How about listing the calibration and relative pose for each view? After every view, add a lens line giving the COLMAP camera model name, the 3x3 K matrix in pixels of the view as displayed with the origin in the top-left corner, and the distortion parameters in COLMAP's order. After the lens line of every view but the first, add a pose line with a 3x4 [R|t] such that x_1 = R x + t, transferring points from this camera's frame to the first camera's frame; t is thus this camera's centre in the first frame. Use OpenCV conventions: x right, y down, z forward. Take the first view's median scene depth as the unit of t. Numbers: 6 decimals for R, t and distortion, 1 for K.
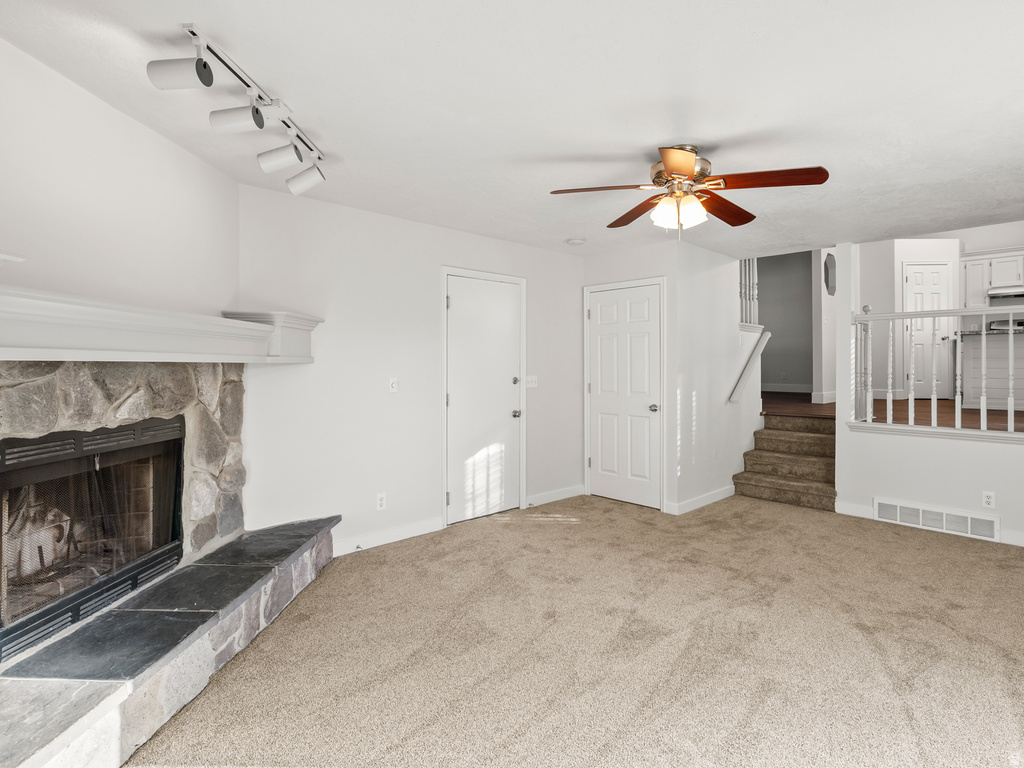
lens RADIAL K [[537.1, 0, 513.5], [0, 537.1, 362.5], [0, 0, 1]] dist [-0.001027, 0.000200]
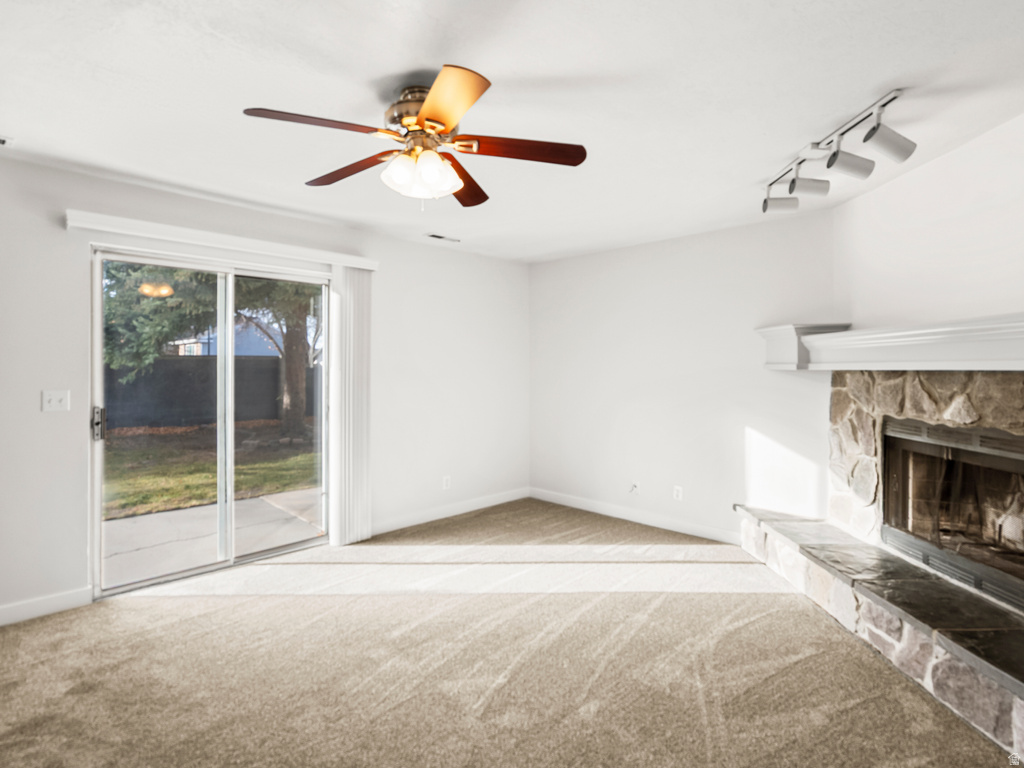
lens RADIAL K [[547.7, 0, 512.1], [0, 547.7, 362.6], [0, 0, 1]] dist [0.000469, 0.000064]
pose [[-0.999432, 0.000823, -0.033705, 0.192923], [0.001246, 0.999921, -0.012546, -0.003766], [0.033692, -0.012581, -0.999353, 1.684423]]
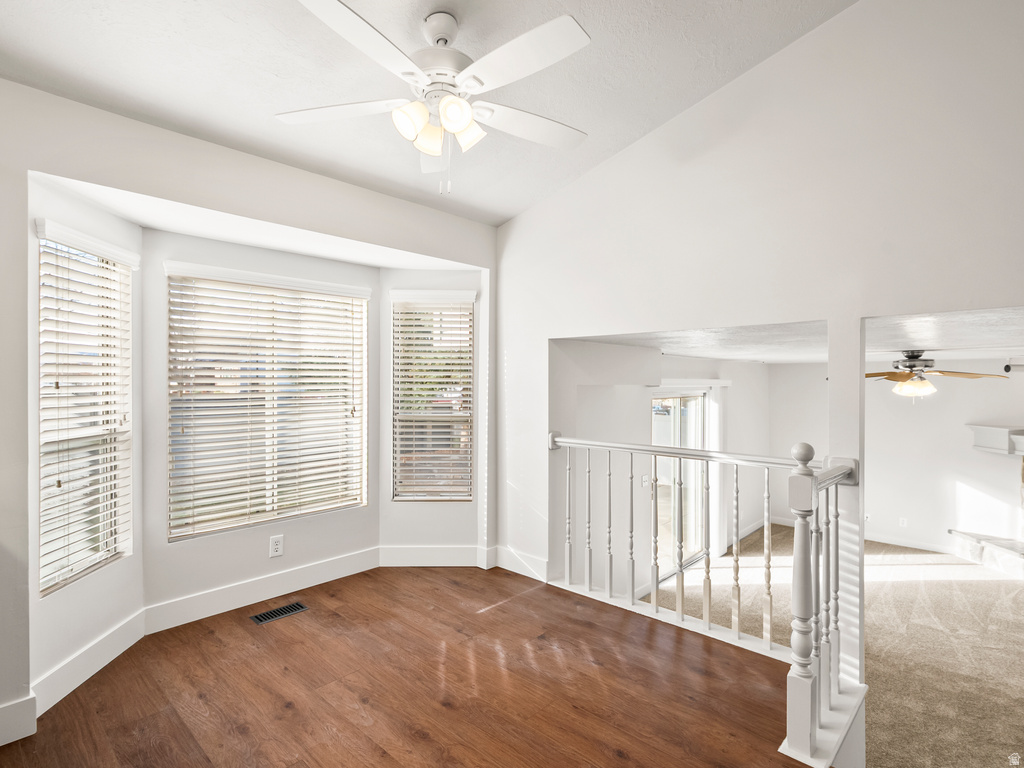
lens RADIAL K [[535.9, 0, 514.6], [0, 535.9, 379.2], [0, 0, 1]] dist [-0.001291, 0.000755]
pose [[-0.997207, -0.005930, -0.074452, 1.591148], [-0.005207, 0.999937, -0.009908, -0.263154], [0.074507, -0.009492, -0.997175, 2.427447]]
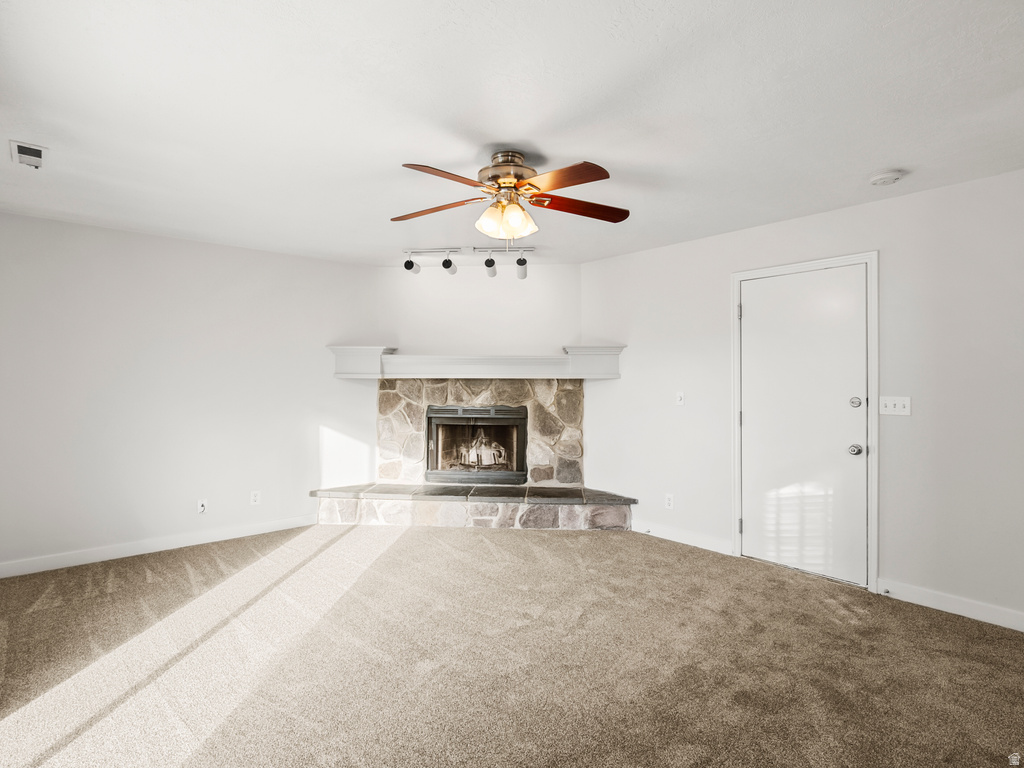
lens RADIAL K [[535.9, 0, 514.6], [0, 535.9, 379.2], [0, 0, 1]] dist [-0.001291, 0.000755]
pose [[-0.033496, -0.004576, -0.999428, 1.195710], [0.002203, 0.999987, -0.004652, 0.010004], [0.999436, -0.002357, -0.033486, 0.962455]]
